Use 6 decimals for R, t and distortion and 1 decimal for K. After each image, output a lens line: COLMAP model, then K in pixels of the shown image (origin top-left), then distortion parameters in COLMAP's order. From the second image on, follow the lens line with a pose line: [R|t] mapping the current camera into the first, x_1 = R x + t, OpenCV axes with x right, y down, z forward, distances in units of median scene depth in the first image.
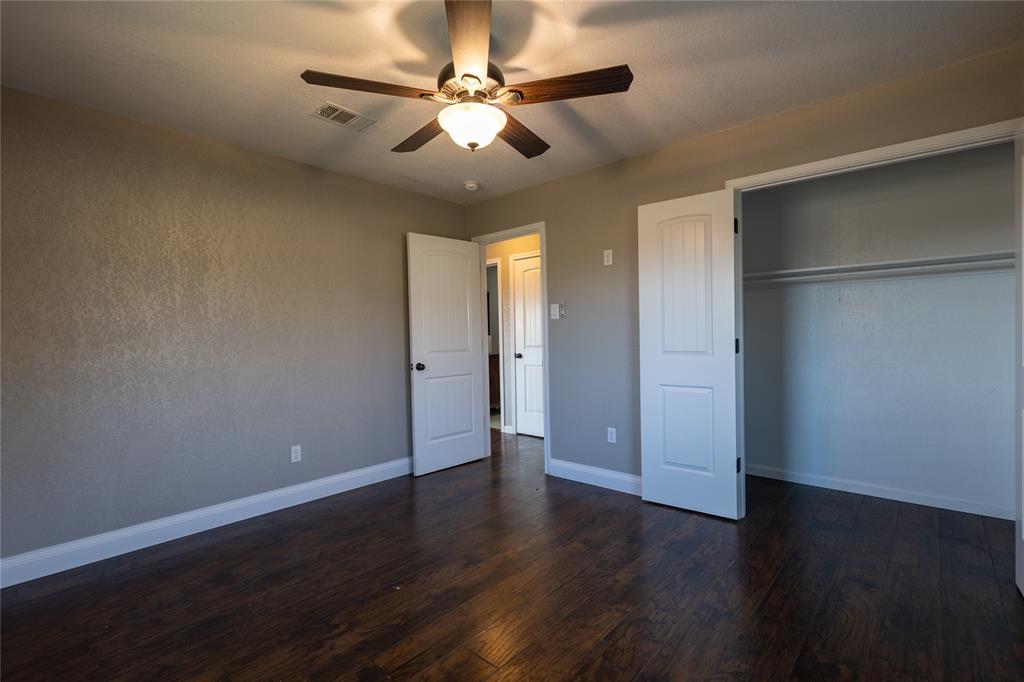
lens RADIAL K [[468.2, 0, 521.8], [0, 468.2, 342.8], [0, 0, 1]] dist [0.006005, -0.001176]
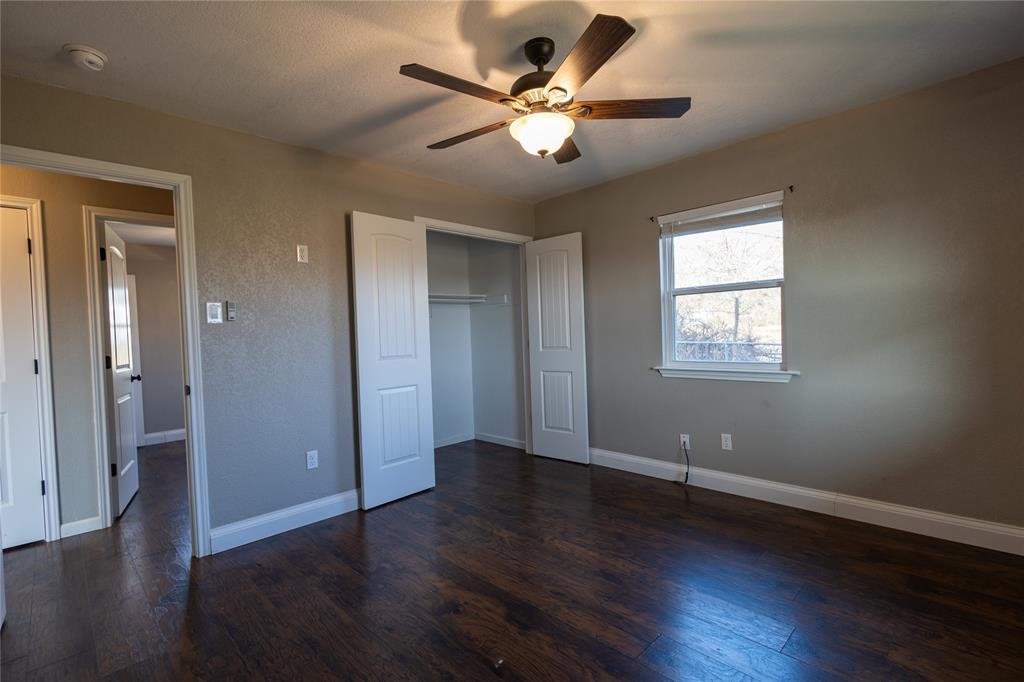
lens RADIAL K [[468.2, 0, 506.5], [0, 468.2, 345.5], [0, 0, 1]] dist [0.006005, -0.001176]
pose [[0.080392, -0.010793, 0.996705, -0.790129], [0.053255, 0.998560, 0.006518, 0.000584], [-0.995340, 0.052555, 0.080851, 0.693568]]
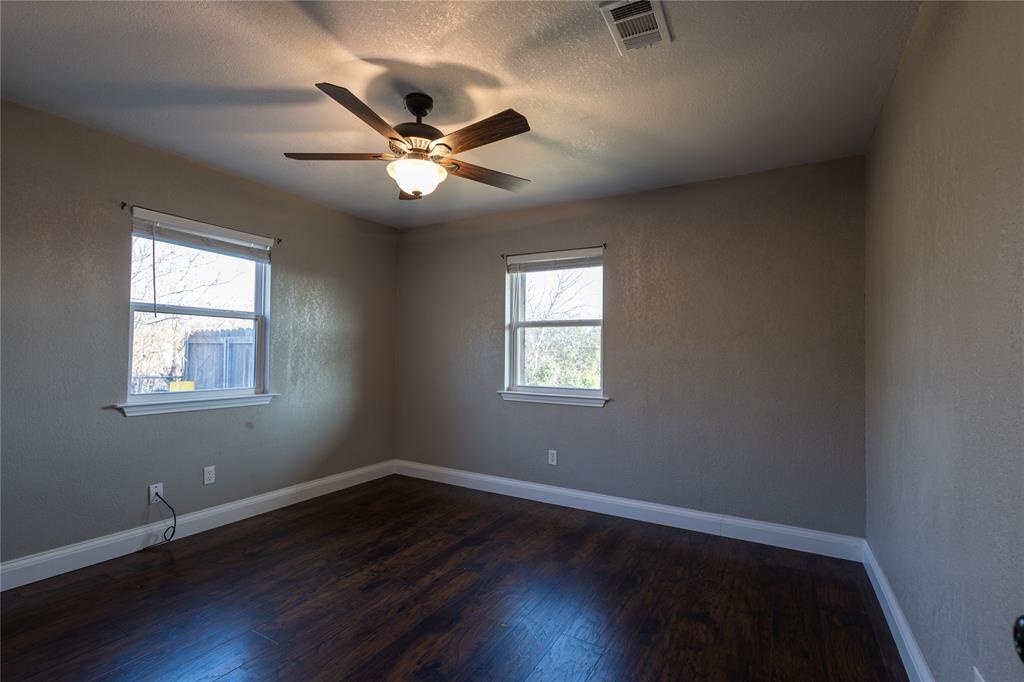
lens RADIAL K [[468.2, 0, 525.4], [0, 468.2, 344.2], [0, 0, 1]] dist [0.006005, -0.001176]
pose [[-0.977786, 0.000550, -0.209604, -0.083985], [-0.000550, 0.999986, 0.005188, -0.036858], [0.209604, 0.005189, -0.977773, 1.488730]]
